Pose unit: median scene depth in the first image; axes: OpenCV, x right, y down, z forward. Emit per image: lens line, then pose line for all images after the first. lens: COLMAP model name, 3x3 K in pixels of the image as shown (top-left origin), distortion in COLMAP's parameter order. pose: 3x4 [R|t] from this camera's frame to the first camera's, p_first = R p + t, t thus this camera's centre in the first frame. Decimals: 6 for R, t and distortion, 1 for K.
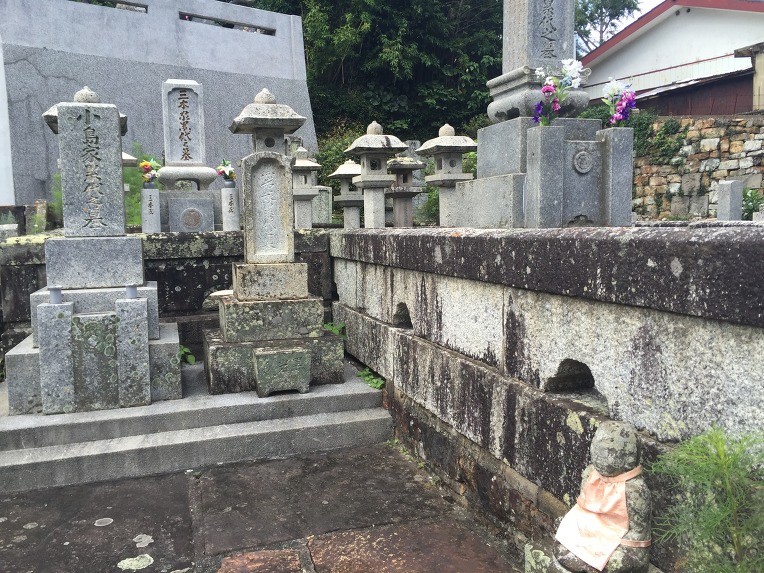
lens RADIAL K [[647.2, 0, 382.1], [0, 647.2, 287.0], [0, 0, 1]] dist [0.013934, -0.027875]
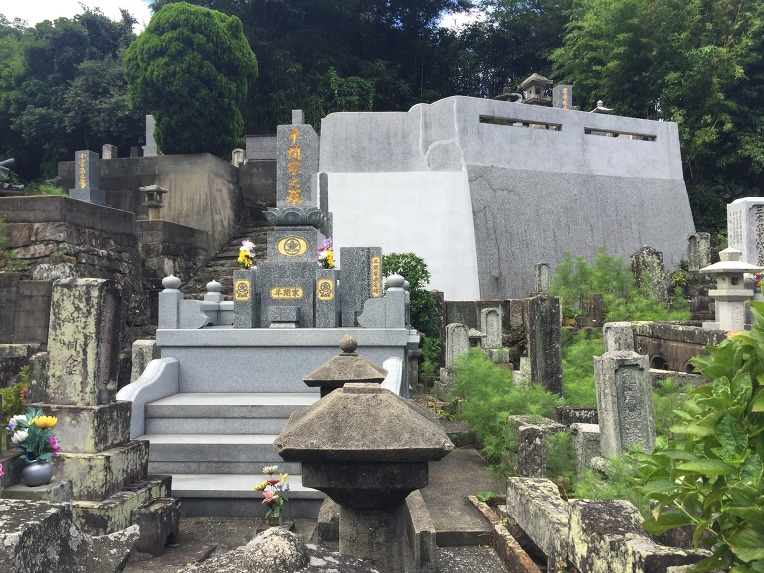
lens RADIAL K [[647.2, 0, 381.7], [0, 647.2, 286.7], [0, 0, 1]] dist [0.013934, -0.027875]
pose [[0.971130, -0.003762, -0.238521, -0.395478], [-0.025121, 0.992703, -0.117937, -0.004231], [0.237224, 0.120524, 0.963950, -0.149824]]
